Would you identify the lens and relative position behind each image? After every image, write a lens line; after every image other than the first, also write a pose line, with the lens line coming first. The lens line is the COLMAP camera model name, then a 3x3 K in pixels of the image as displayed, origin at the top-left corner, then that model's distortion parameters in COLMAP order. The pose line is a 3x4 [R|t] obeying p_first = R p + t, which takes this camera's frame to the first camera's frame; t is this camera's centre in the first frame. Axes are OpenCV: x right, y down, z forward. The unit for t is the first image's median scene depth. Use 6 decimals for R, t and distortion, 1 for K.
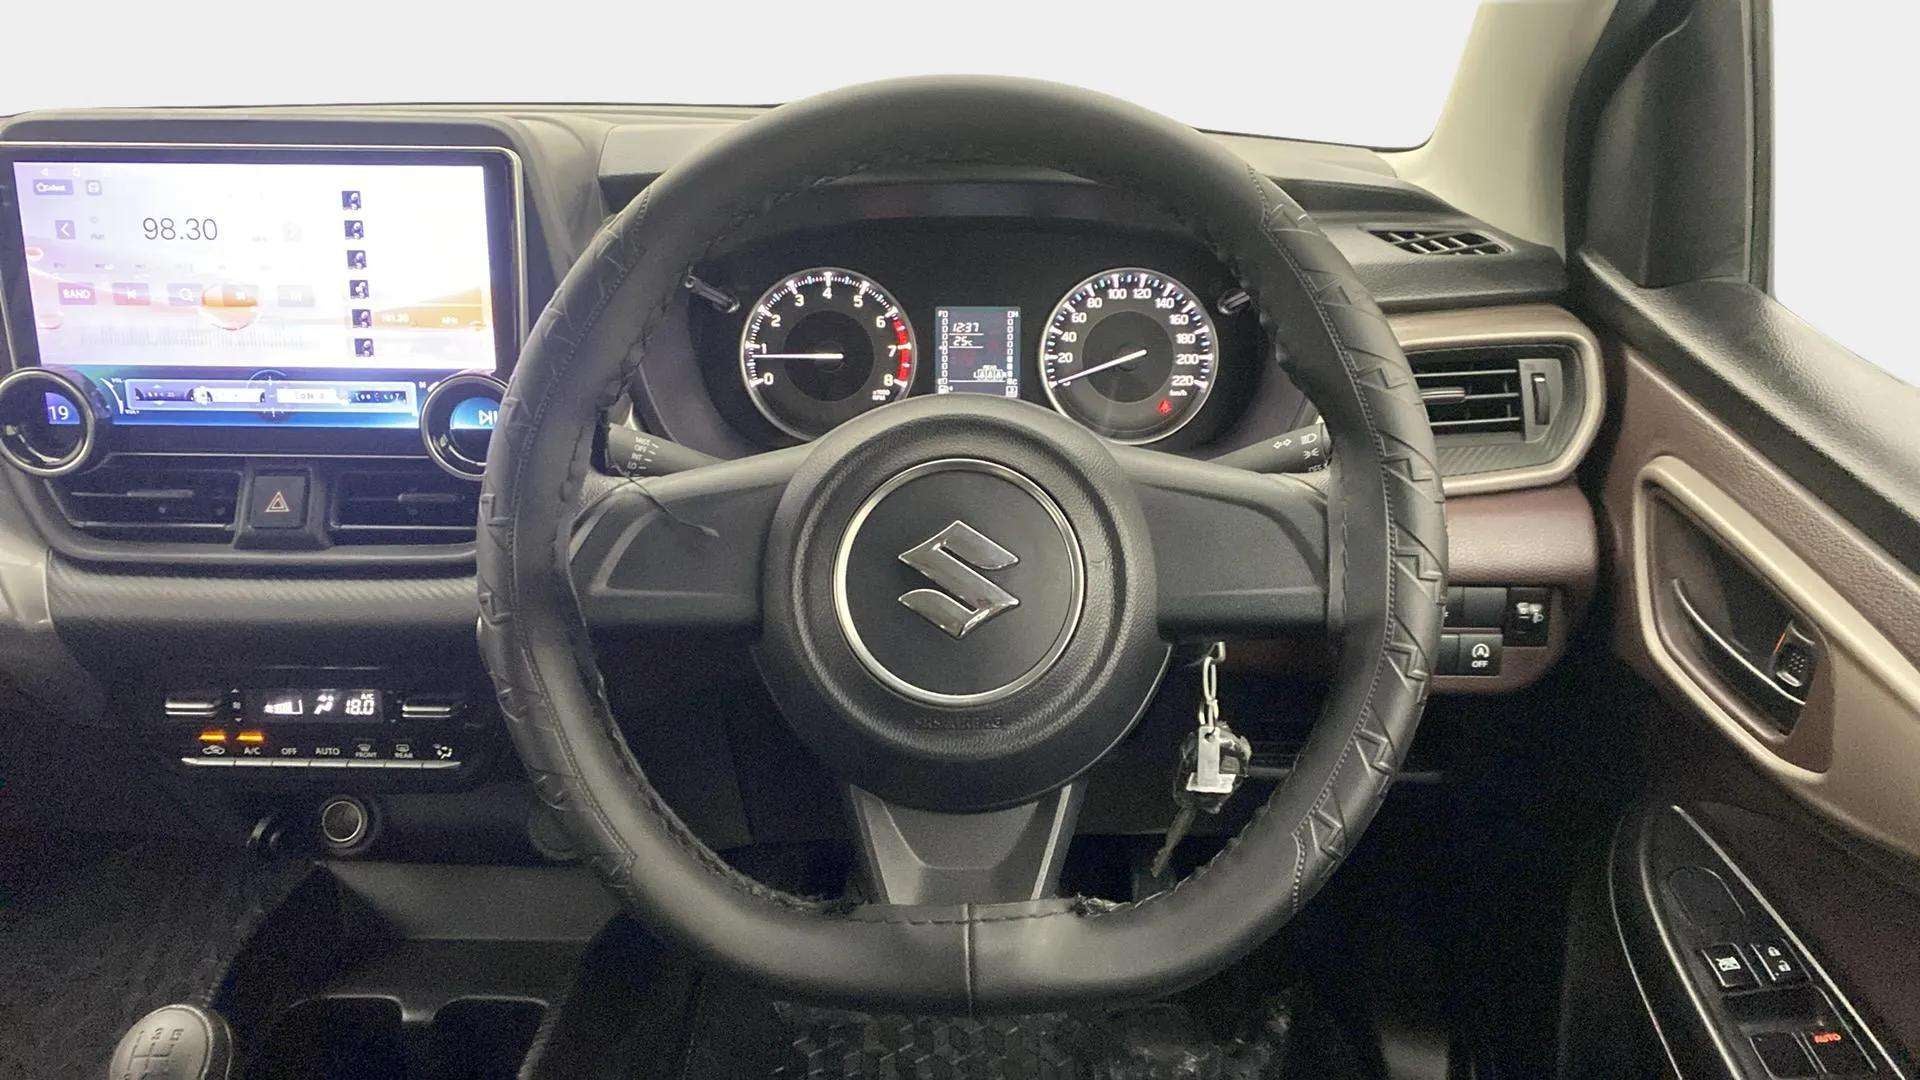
lens RADIAL K [[1343.8, 0, 959.5], [0, 1343.8, 490.1], [0, 0, 1]] dist [0.057239, -0.075974]
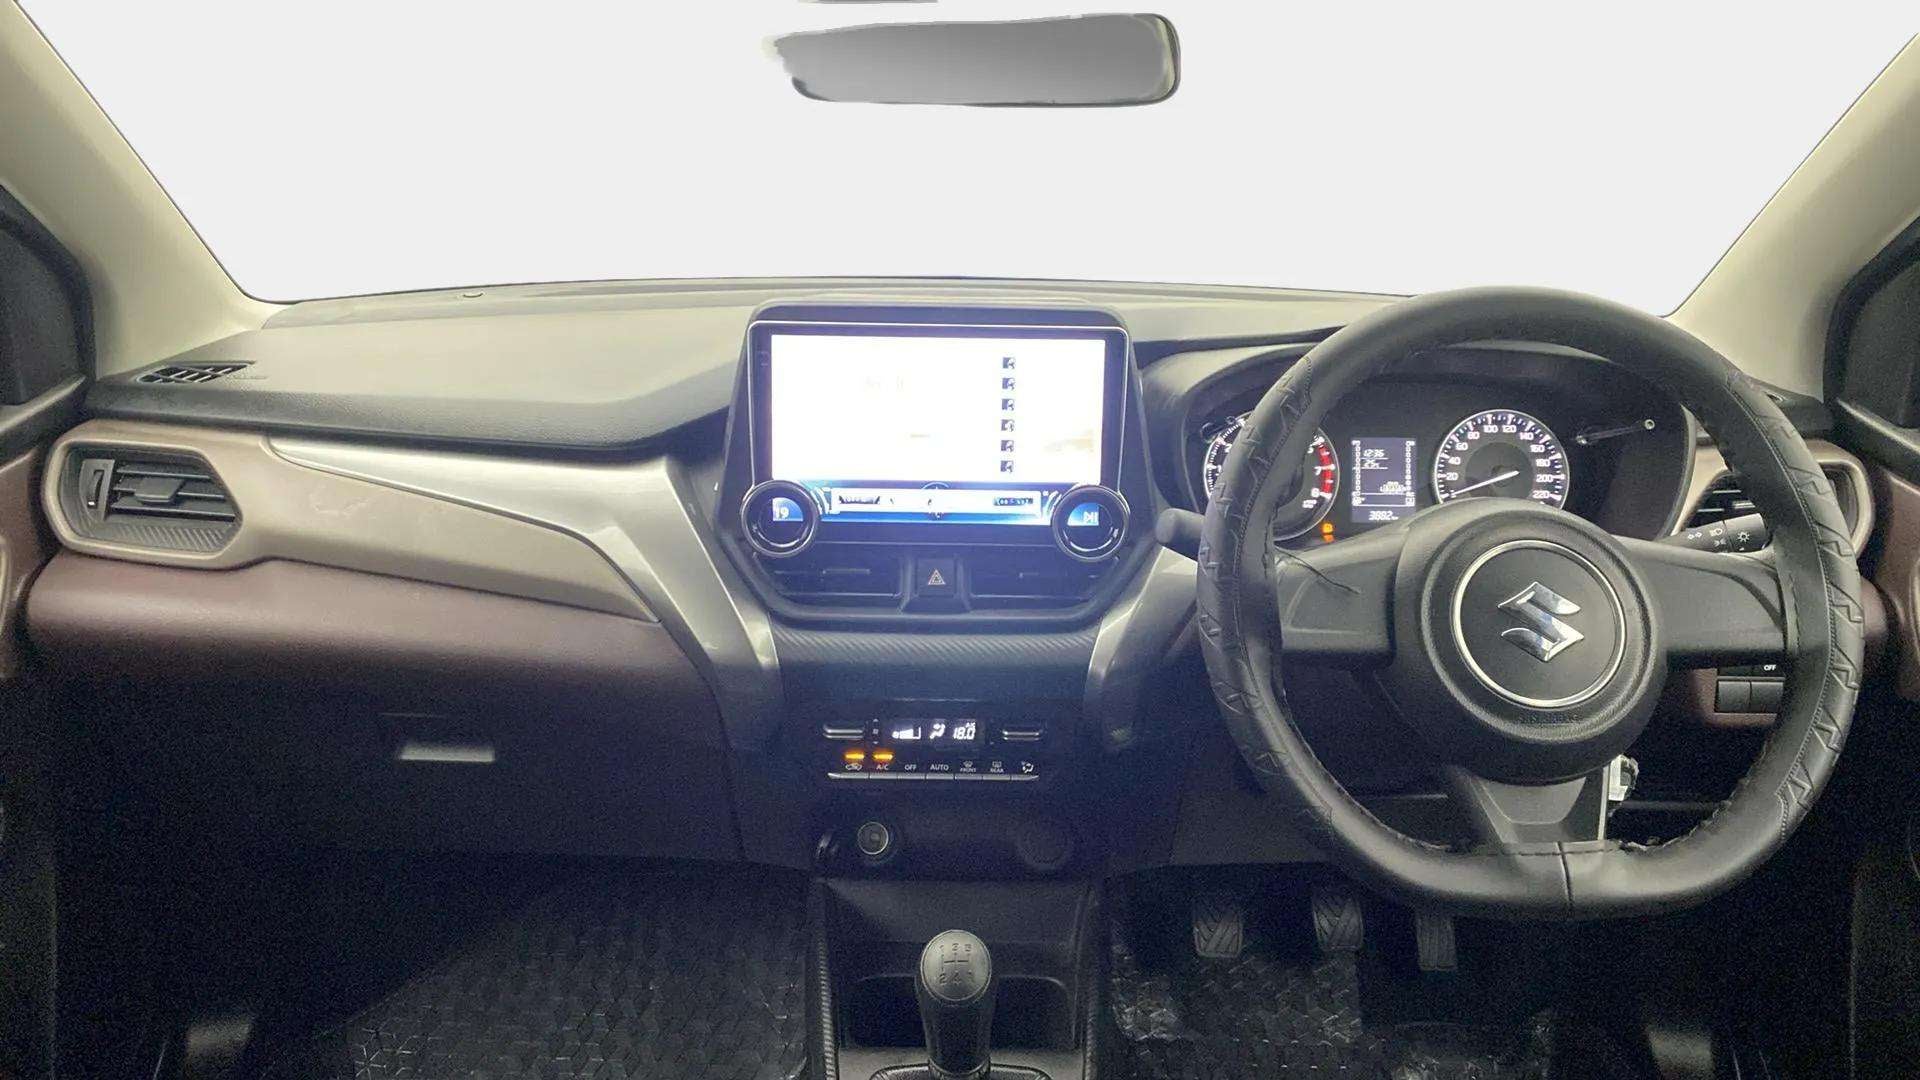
lens RADIAL K [[1343.8, 0, 959.5], [0, 1343.8, 490.1], [0, 0, 1]] dist [0.057239, -0.075974]
pose [[0.999879, 0.003939, 0.015065, -0.467940], [-0.002506, 0.995571, -0.093976, 0.045495], [-0.015369, 0.093927, 0.995460, -0.347648]]
